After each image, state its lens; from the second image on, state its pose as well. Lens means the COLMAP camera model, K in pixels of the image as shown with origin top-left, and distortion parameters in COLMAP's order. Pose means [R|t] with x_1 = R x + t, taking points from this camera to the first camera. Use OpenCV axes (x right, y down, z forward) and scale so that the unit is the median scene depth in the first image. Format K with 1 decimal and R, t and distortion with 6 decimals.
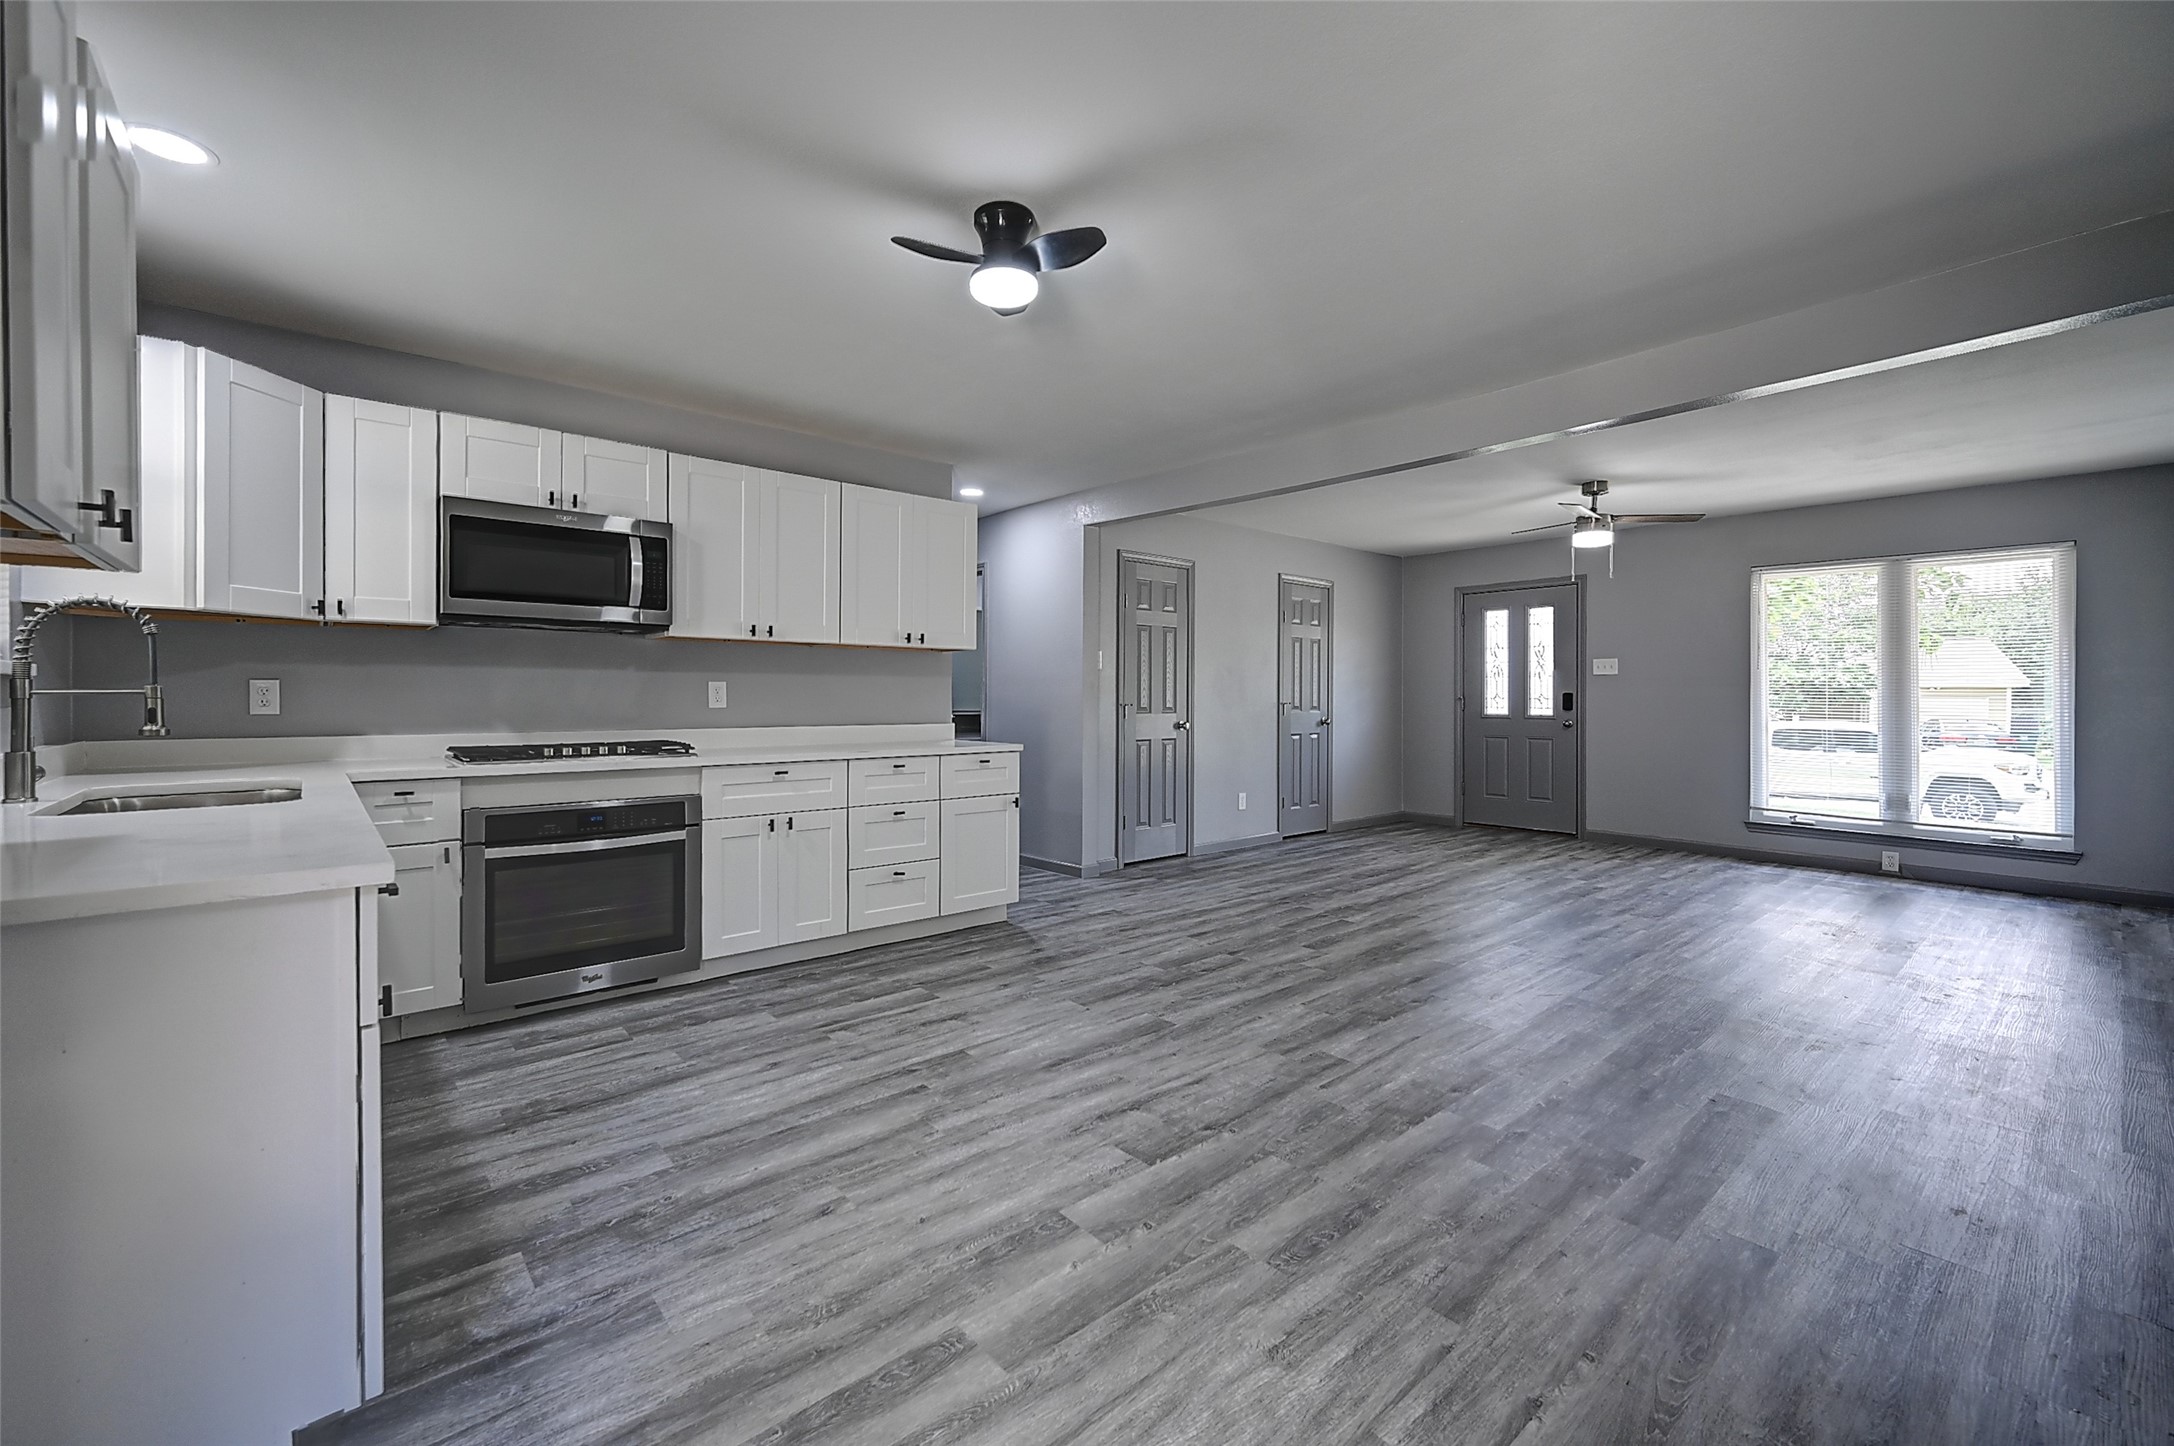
lens RADIAL K [[869.9, 0, 1081.6], [0, 869.9, 698.8], [0, 0, 1]] dist [-0.000942, 0.000090]
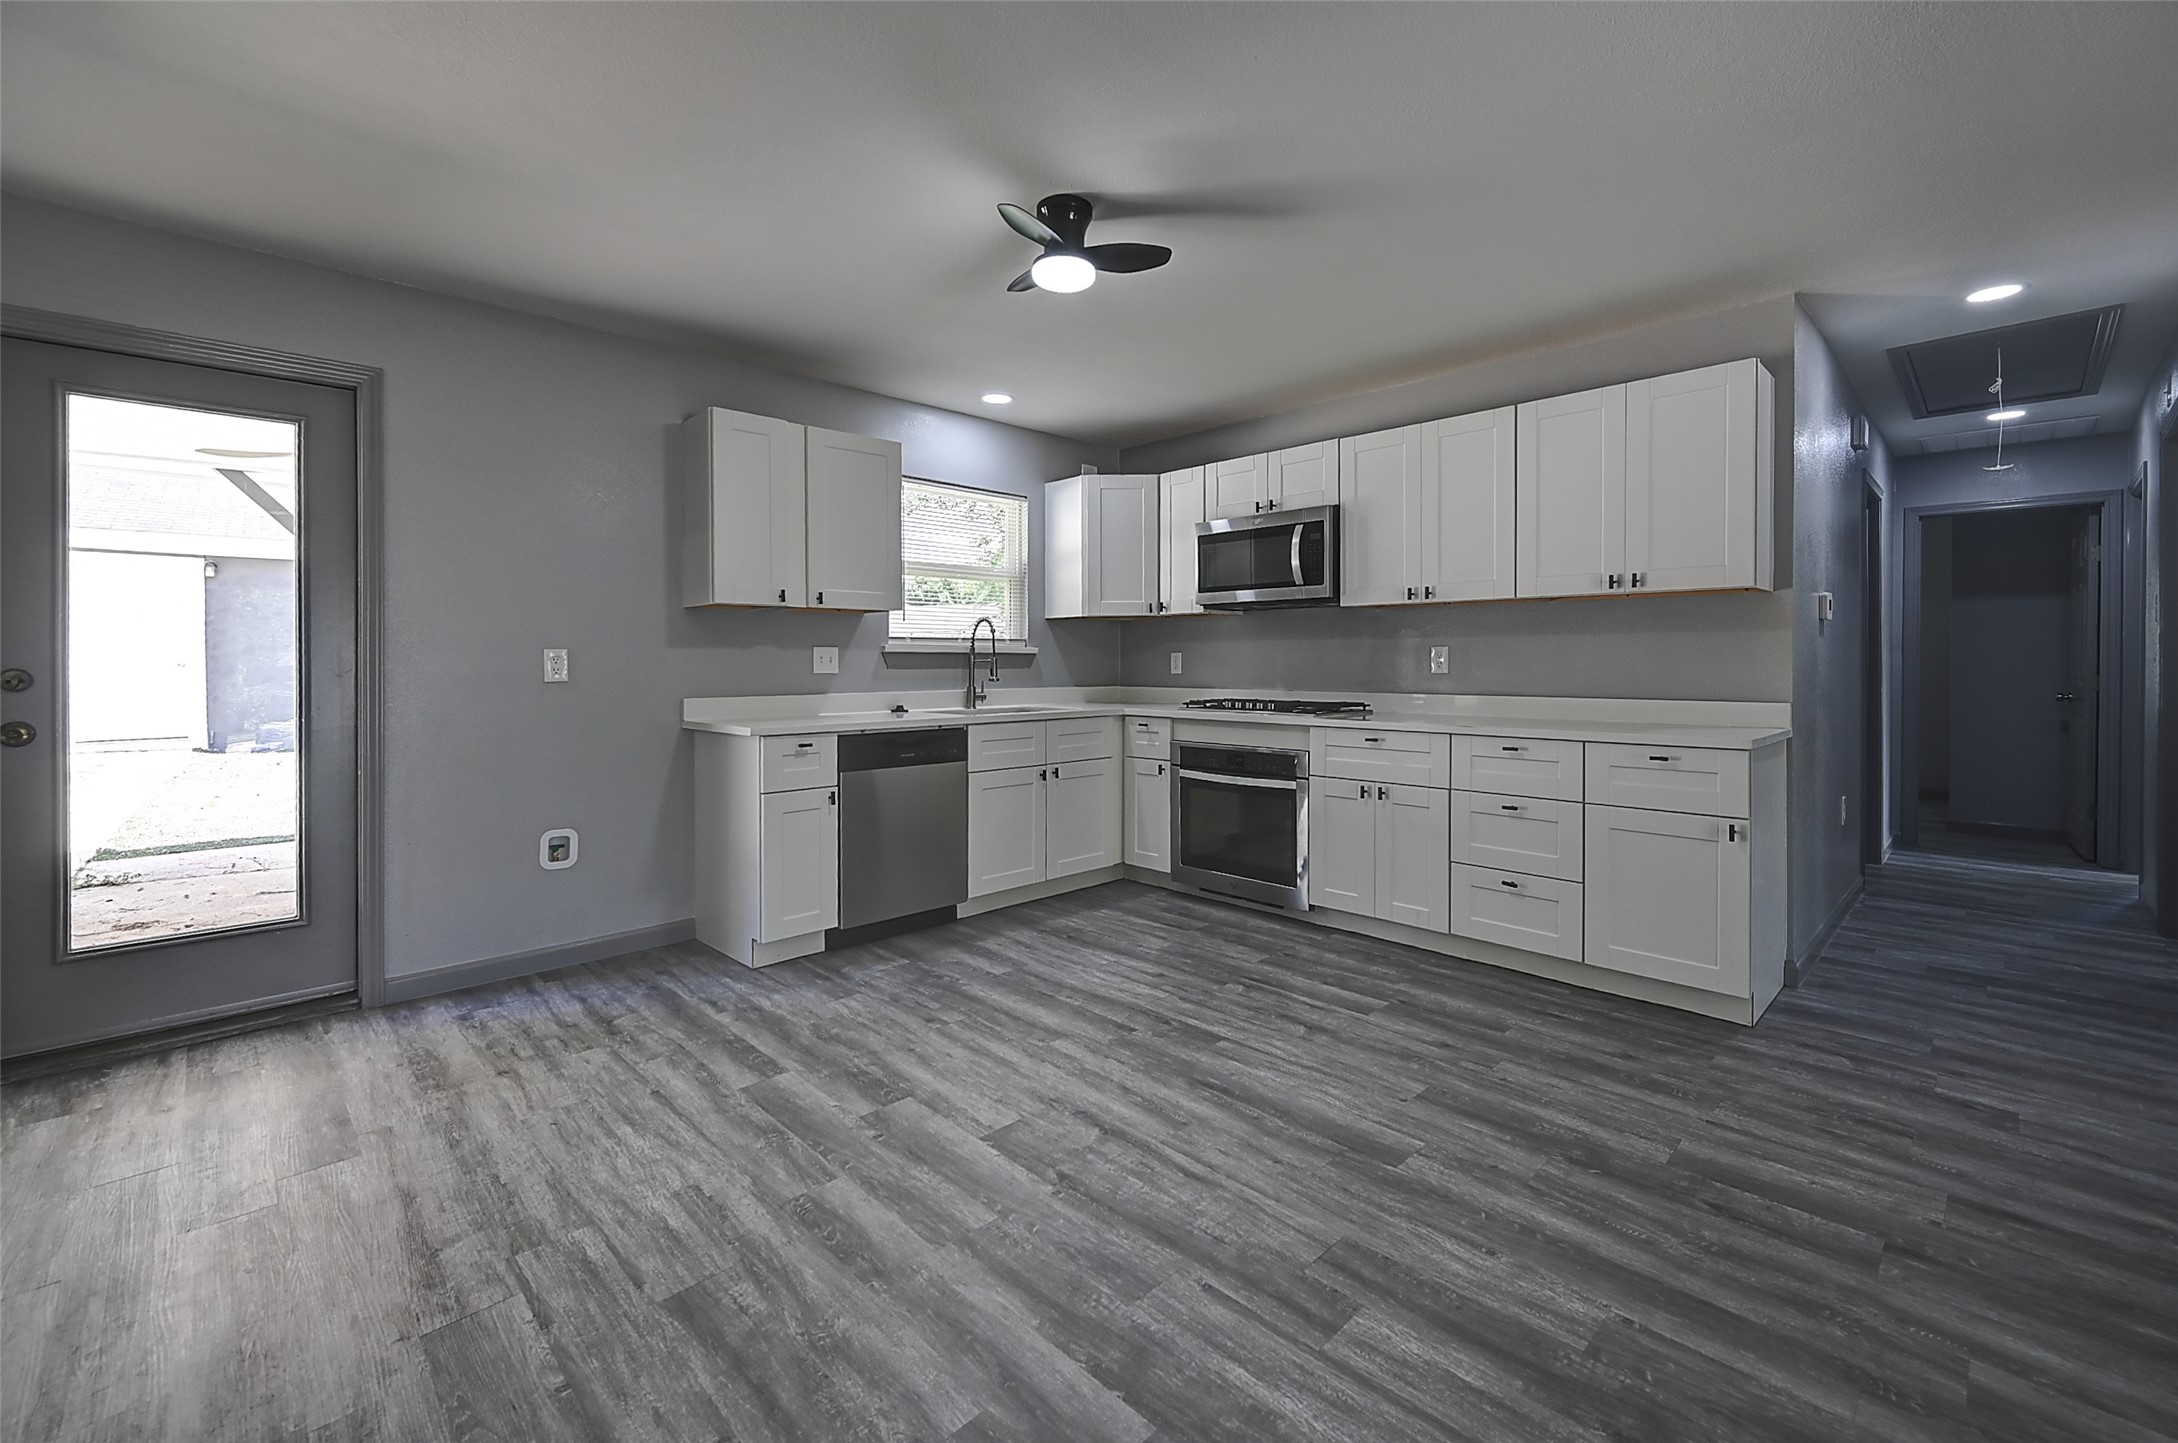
lens RADIAL K [[907.8, 0, 1088.2], [0, 907.8, 665.1], [0, 0, 1]] dist [-0.001361, -0.000009]
pose [[0.067584, -0.000158, -0.997714, 0.619315], [0.000036, 1.000000, -0.000156, 0.001117], [0.997714, -0.000025, 0.067584, 0.587132]]
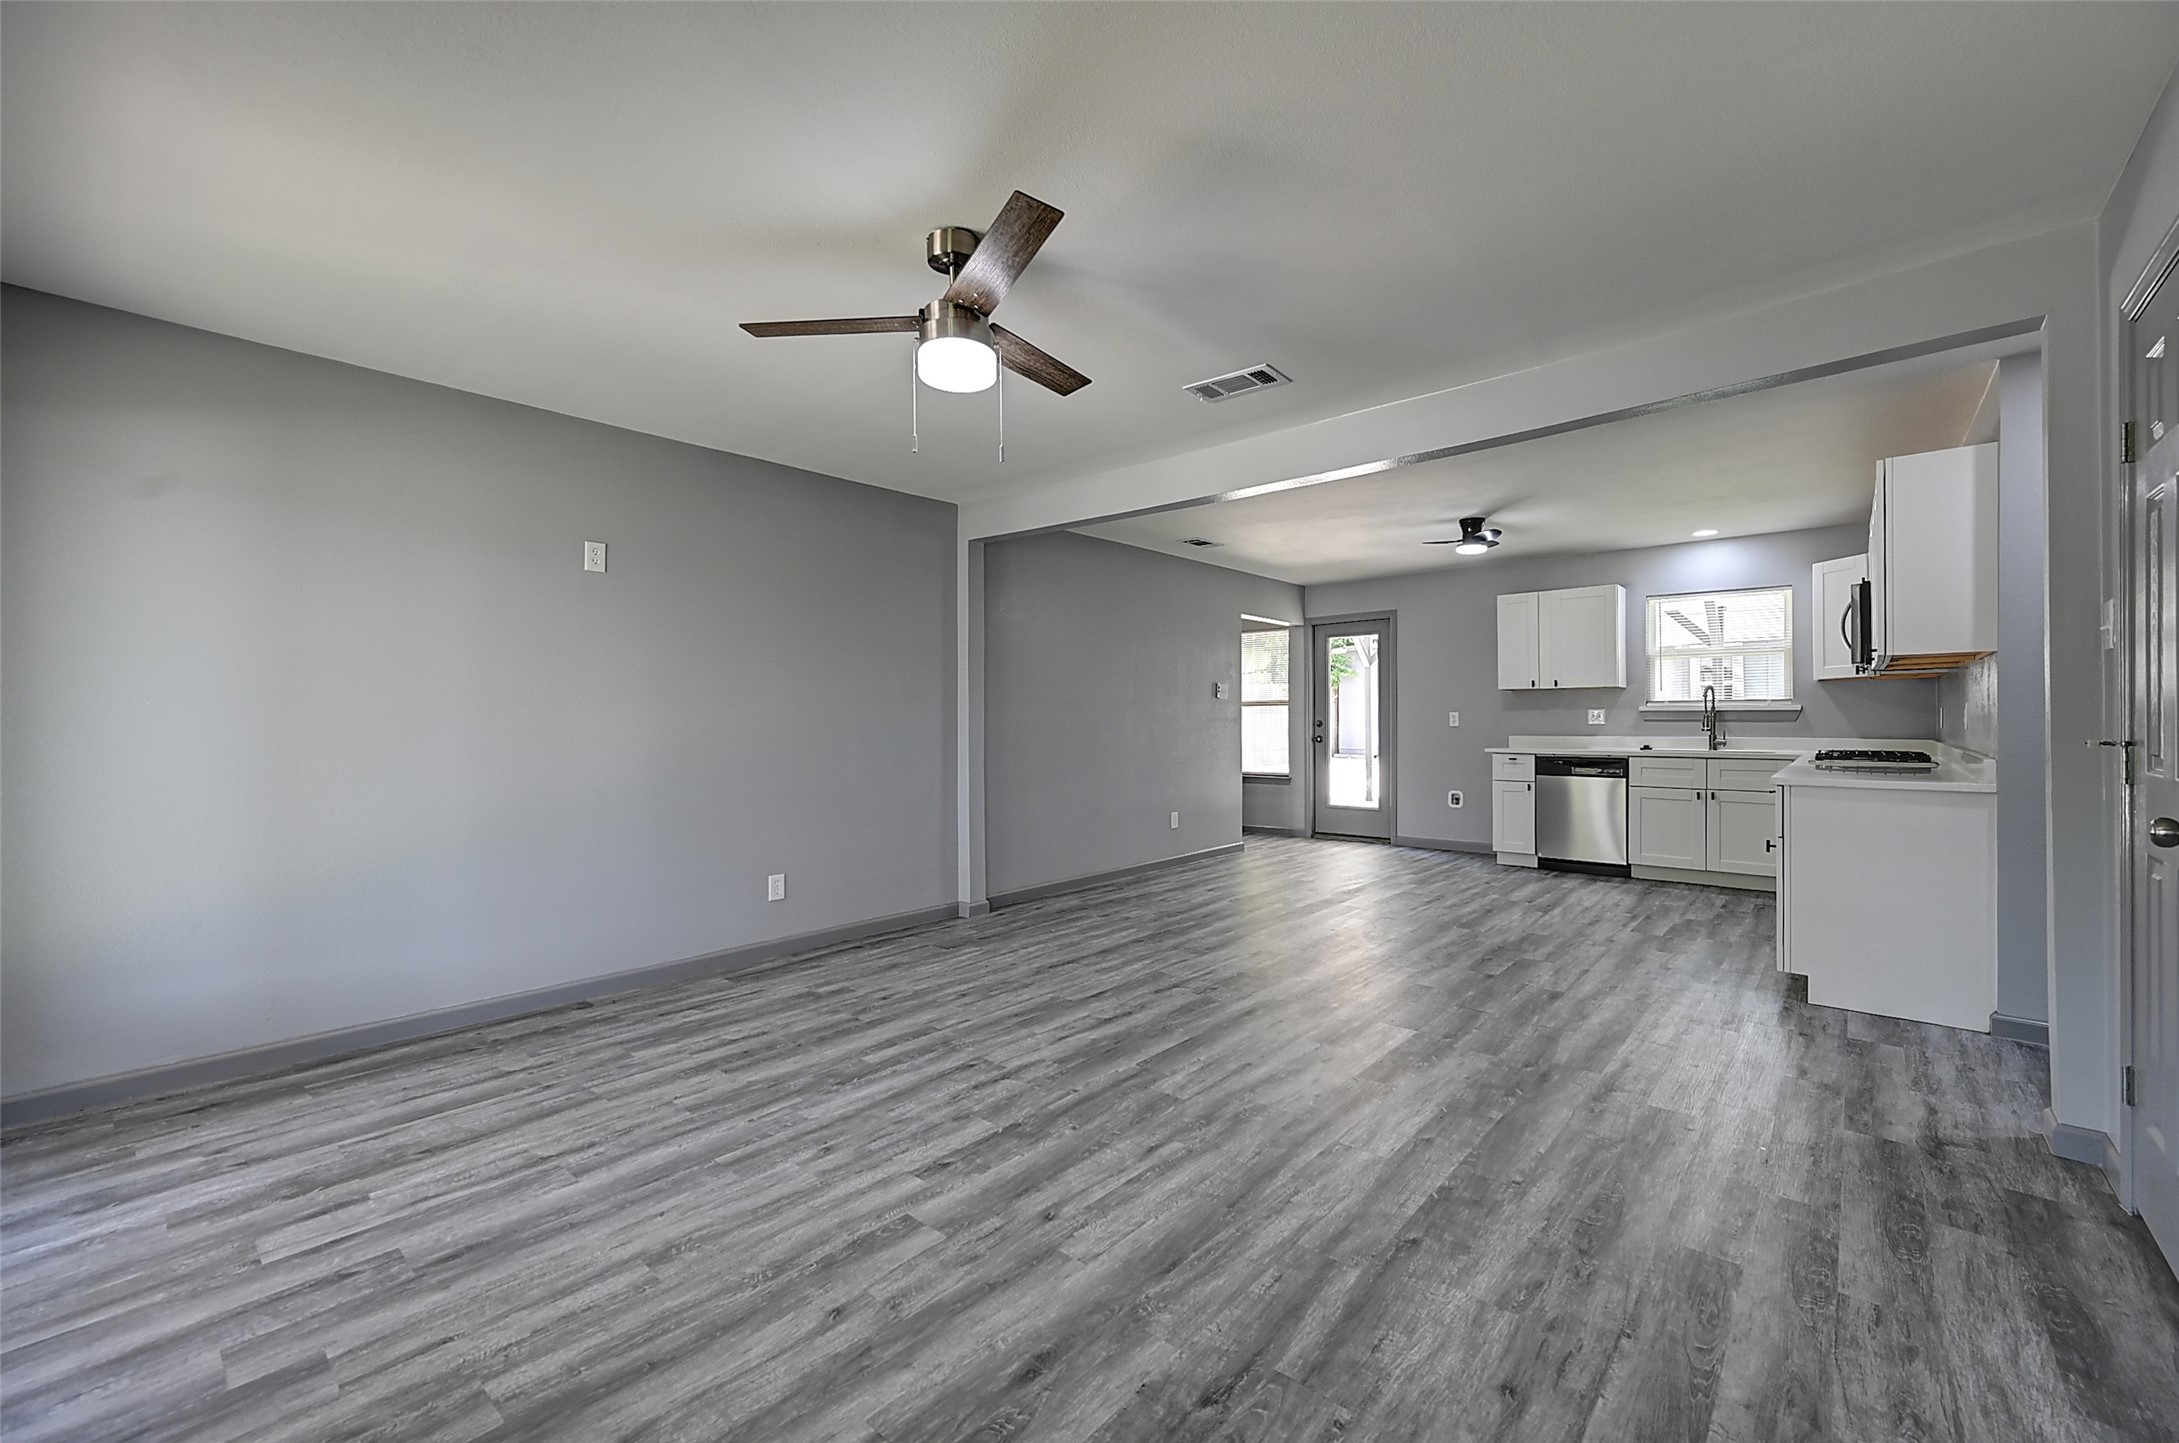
lens RADIAL K [[867.5, 0, 1089.5], [0, 867.5, 721.5], [0, 0, 1]] dist [-0.000082, -0.000101]
pose [[-0.990113, 0.002954, -0.140240, 0.789974], [0.002041, 0.999976, 0.006657, -0.008513], [0.140256, 0.006305, -0.990095, 1.995483]]
